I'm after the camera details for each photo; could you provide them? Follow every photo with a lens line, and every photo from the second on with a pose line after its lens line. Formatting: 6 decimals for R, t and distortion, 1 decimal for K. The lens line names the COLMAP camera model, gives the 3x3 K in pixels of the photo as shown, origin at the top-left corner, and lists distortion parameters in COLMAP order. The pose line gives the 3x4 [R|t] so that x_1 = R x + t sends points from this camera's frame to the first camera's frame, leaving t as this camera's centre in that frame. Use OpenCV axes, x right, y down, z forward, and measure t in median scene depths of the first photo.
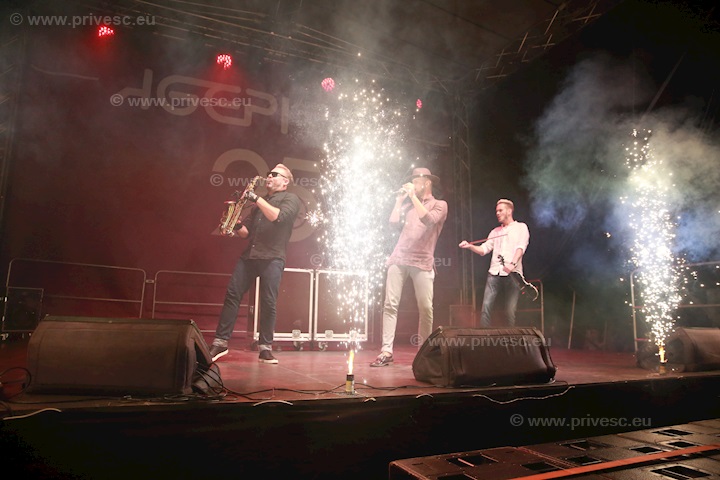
lens RADIAL K [[486.5, 0, 360.0], [0, 486.5, 240.0], [0, 0, 1]] dist [-0.111760, 0.080830]
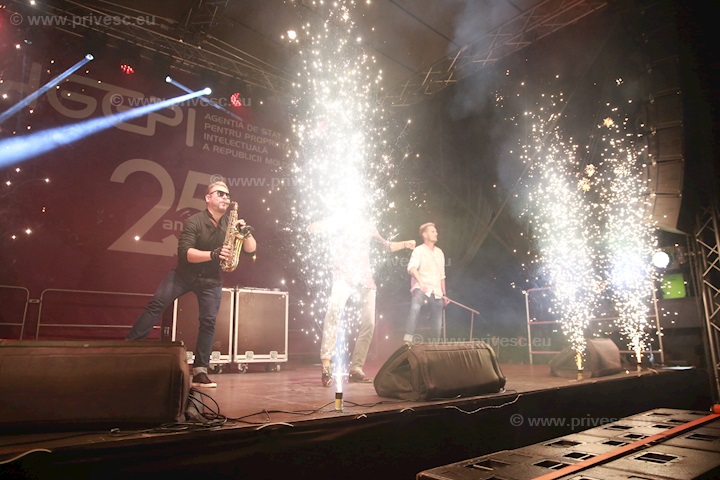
lens RADIAL K [[486.5, 0, 360.0], [0, 486.5, 240.0], [0, 0, 1]] dist [-0.111760, 0.080830]
pose [[0.967865, 0.026133, 0.250111, -0.149700], [-0.015669, 0.998920, -0.043738, 0.004089], [-0.250984, 0.038413, 0.967229, 0.008947]]
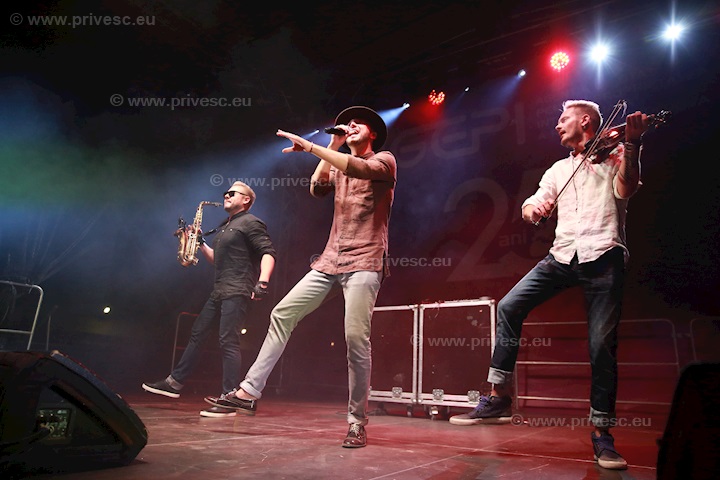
lens RADIAL K [[486.5, 0, 360.0], [0, 486.5, 240.0], [0, 0, 1]] dist [-0.111760, 0.080830]
pose [[0.588036, -0.211140, -0.780790, 0.699001], [0.100442, 0.976917, -0.188530, 0.149362], [0.802574, 0.032439, 0.595670, 0.768615]]
